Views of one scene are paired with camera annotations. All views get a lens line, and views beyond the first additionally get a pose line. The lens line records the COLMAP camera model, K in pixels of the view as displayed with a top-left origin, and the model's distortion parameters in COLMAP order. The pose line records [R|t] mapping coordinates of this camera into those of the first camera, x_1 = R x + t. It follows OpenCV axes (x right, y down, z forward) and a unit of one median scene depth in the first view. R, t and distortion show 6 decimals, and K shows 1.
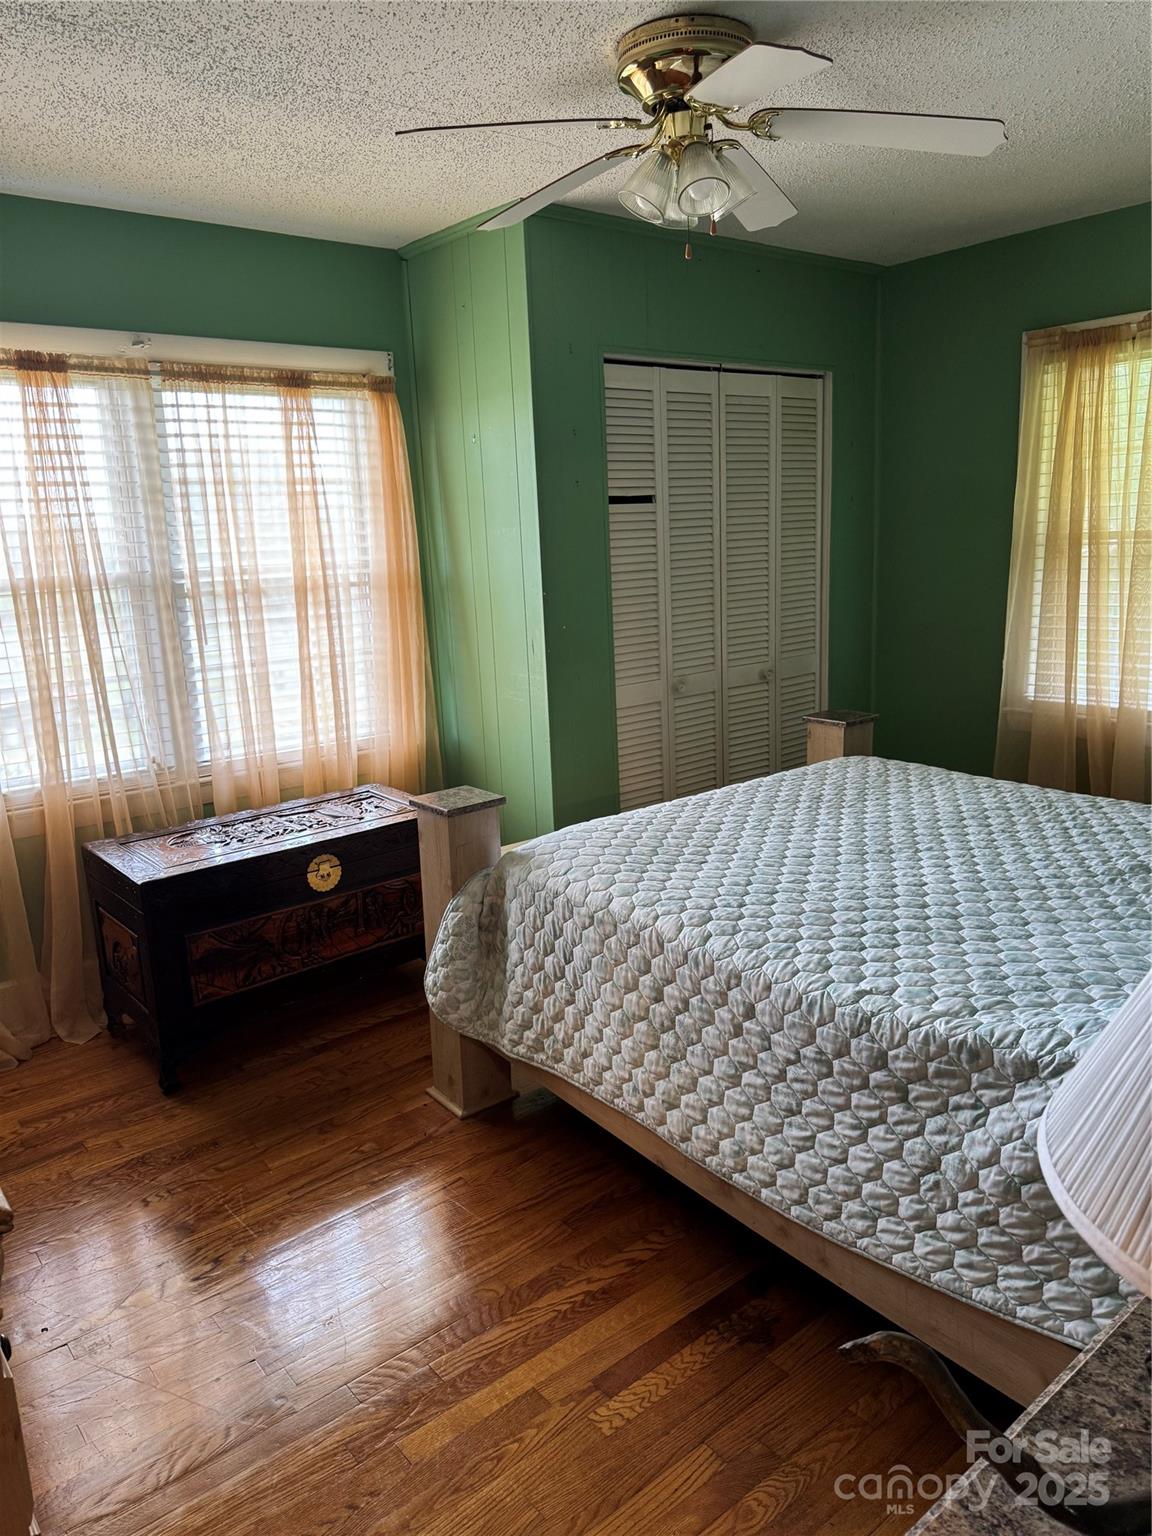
lens RADIAL K [[1070.5, 0, 576.0], [0, 1070.5, 768.0], [0, 0, 1]] dist [0.135576, -0.208416]
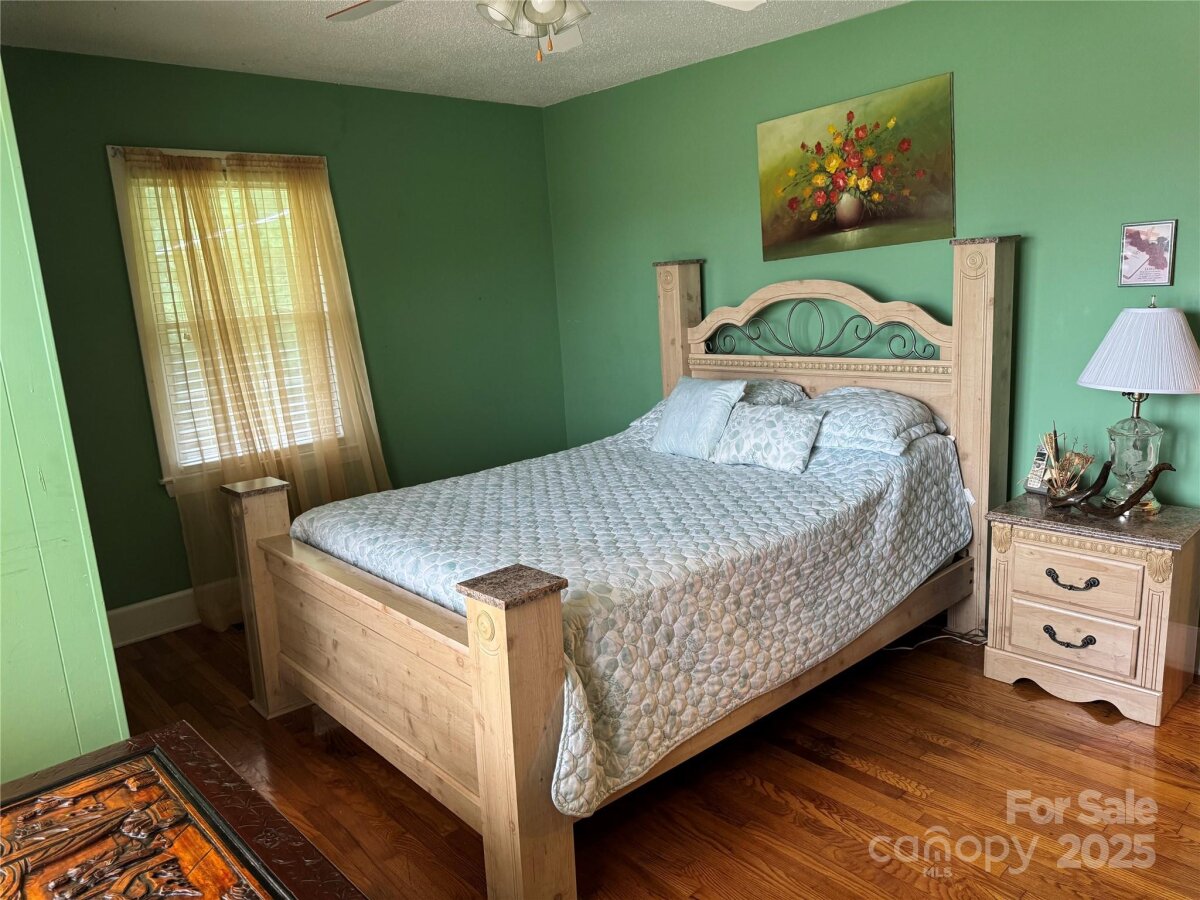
lens RADIAL K [[836.3, 0, 600.0], [0, 836.3, 450.0], [0, 0, 1]] dist [0.135576, -0.208416]
pose [[-0.077560, -0.144140, 0.986513, -1.079944], [0.266527, 0.950483, 0.159830, -0.224994], [-0.960702, 0.275329, -0.035302, 1.300930]]
